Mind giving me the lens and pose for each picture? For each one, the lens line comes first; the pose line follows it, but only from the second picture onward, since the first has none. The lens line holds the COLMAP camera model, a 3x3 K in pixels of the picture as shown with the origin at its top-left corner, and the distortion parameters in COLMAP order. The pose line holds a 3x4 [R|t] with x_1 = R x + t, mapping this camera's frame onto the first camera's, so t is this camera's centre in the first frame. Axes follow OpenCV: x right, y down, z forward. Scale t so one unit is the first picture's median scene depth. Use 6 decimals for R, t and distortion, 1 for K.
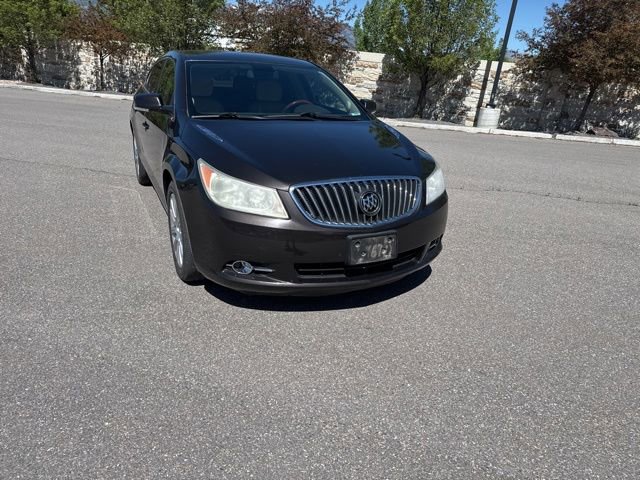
lens RADIAL K [[448.8, 0, 318.9], [0, 448.8, 257.8], [0, 0, 1]] dist [0.002617, -0.002143]
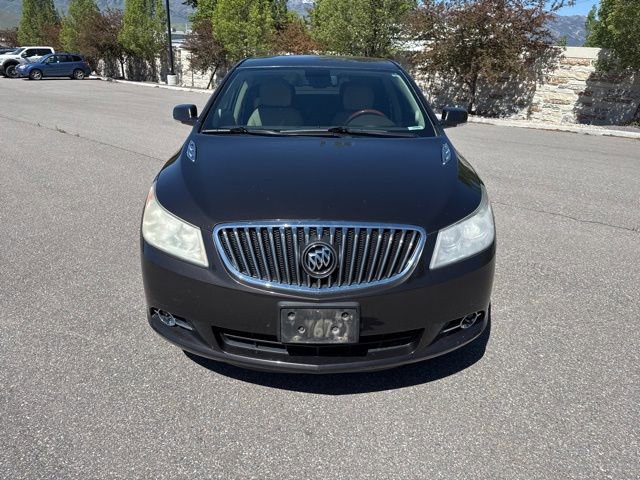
lens RADIAL K [[453.9, 0, 318.4], [0, 453.9, 243.5], [0, 0, 1]] dist [0.009644, -0.007774]
pose [[0.903503, 0.119729, -0.411518, 0.229346], [-0.135551, 0.990726, -0.009362, -0.080346], [0.406581, 0.064240, 0.911354, 0.199331]]
